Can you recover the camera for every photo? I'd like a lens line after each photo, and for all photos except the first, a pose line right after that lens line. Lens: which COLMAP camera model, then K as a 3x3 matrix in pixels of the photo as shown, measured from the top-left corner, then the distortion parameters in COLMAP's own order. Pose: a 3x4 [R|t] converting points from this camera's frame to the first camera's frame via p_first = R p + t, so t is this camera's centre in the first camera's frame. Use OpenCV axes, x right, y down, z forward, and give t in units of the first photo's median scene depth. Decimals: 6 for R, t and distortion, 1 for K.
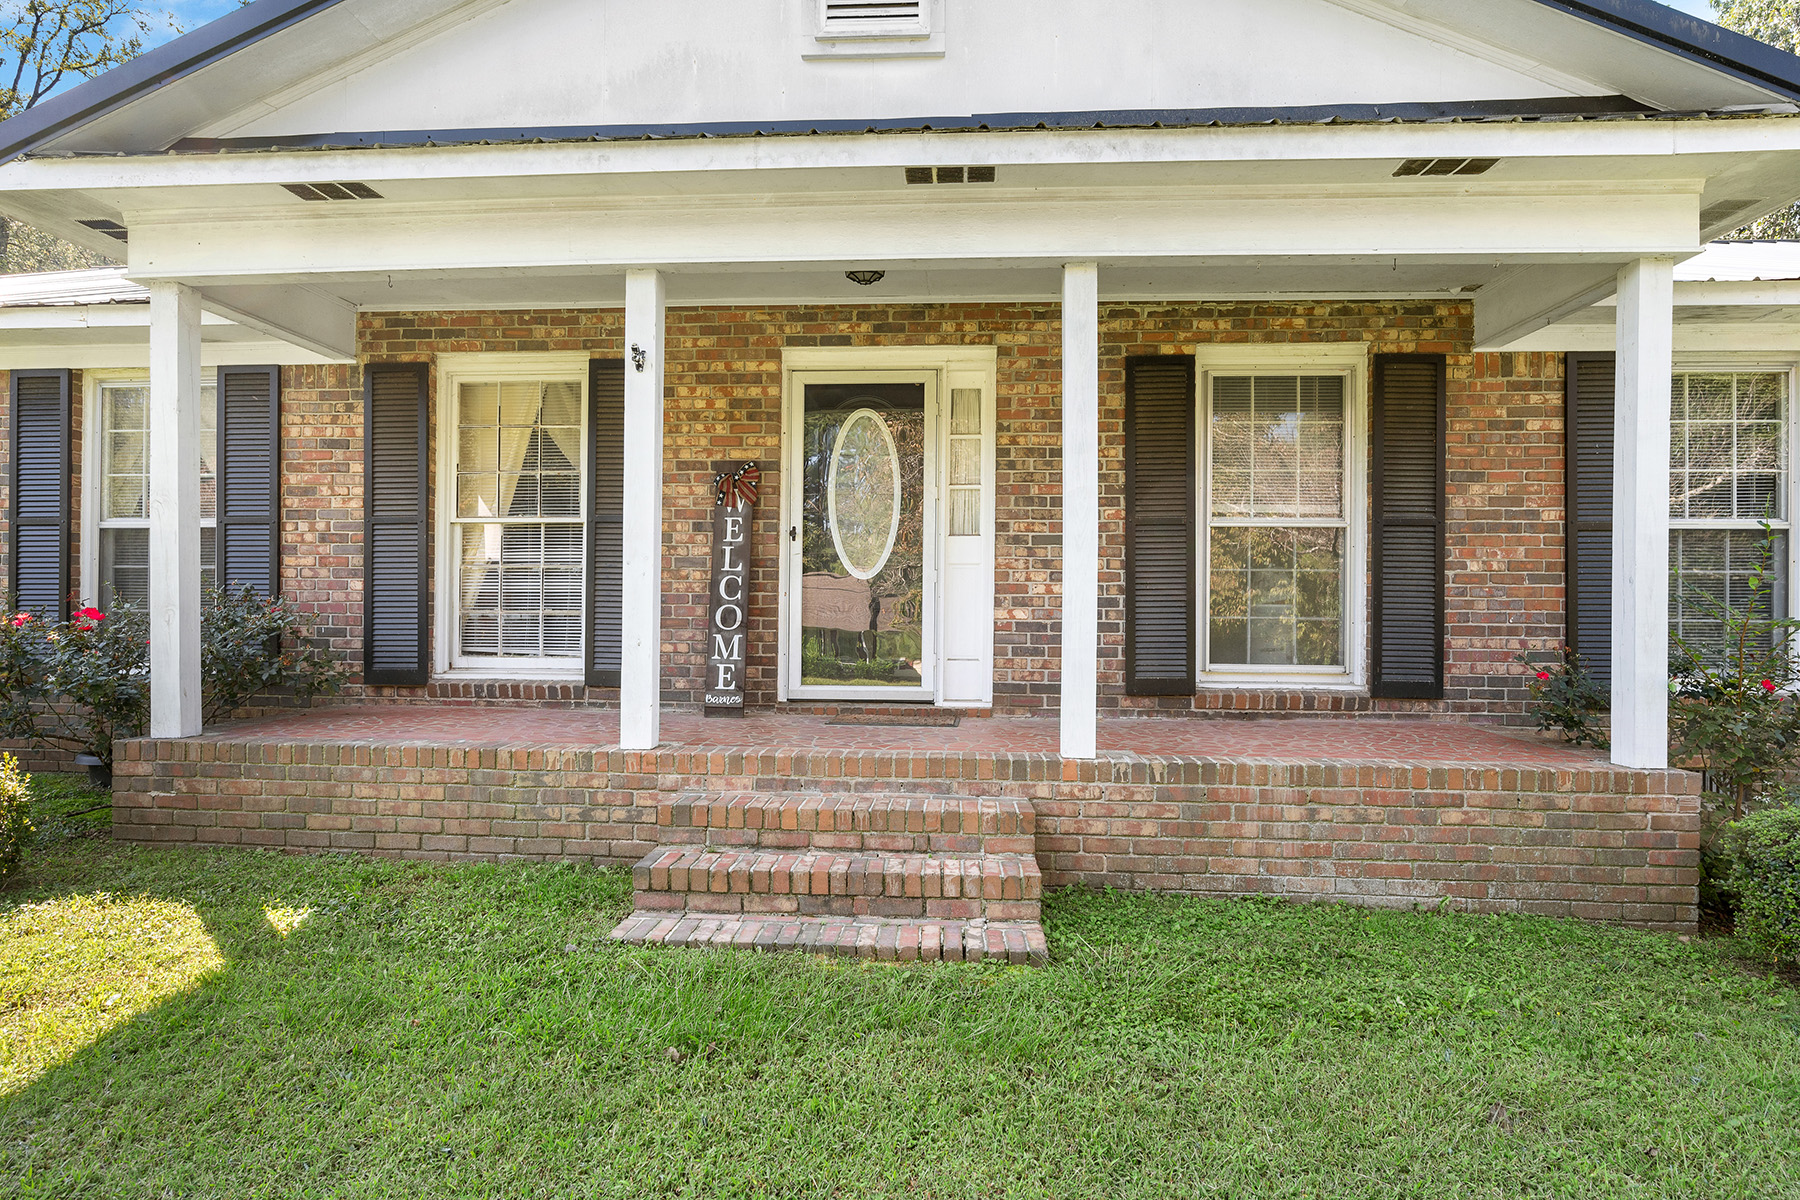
lens RADIAL K [[903.9, 0, 900.0], [0, 903.9, 600.0], [0, 0, 1]] dist [-0.003301, -0.000119]
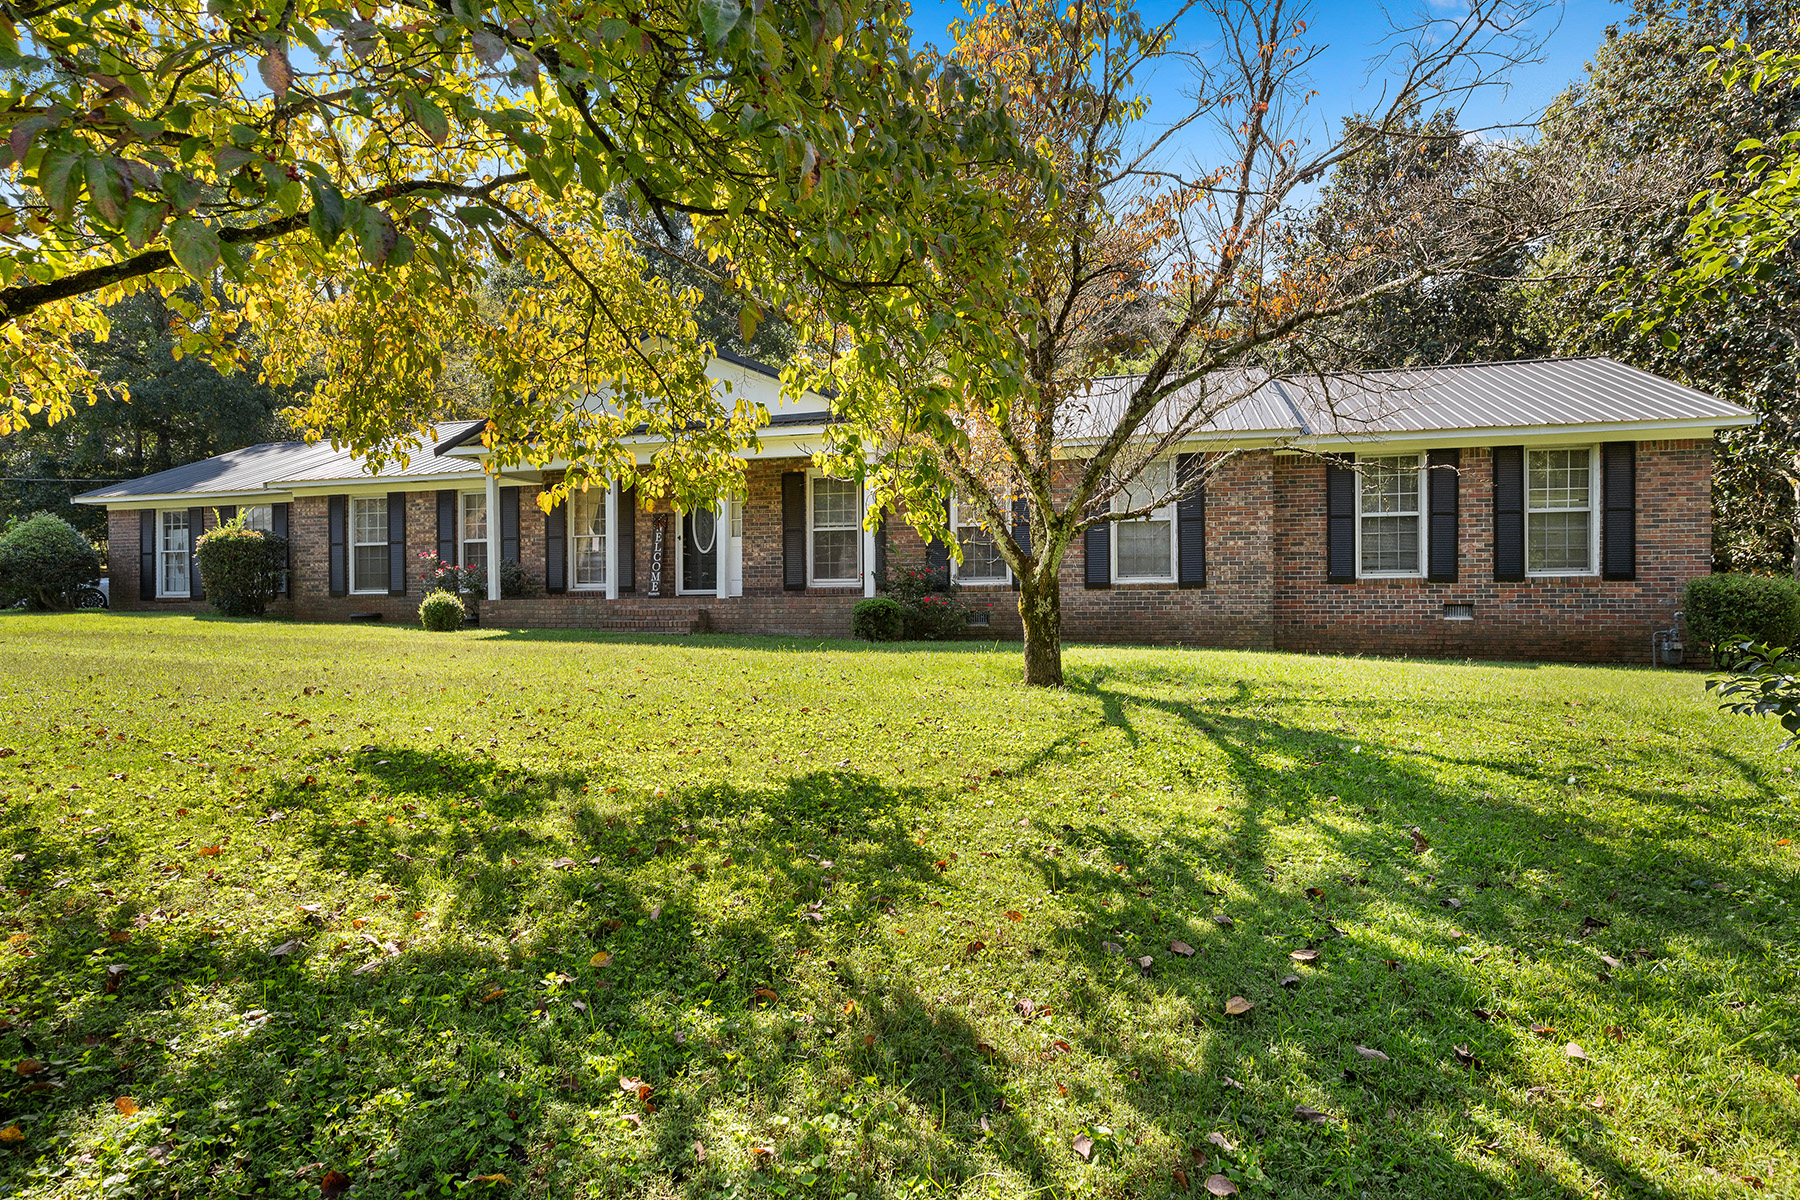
lens RADIAL K [[903.9, 0, 900.0], [0, 903.9, 600.0], [0, 0, 1]] dist [-0.003301, -0.000119]
pose [[0.981295, -0.016123, -0.191832, 1.160494], [0.015650, 0.999870, -0.003982, 0.152732], [0.191871, 0.000905, 0.981420, -1.755471]]
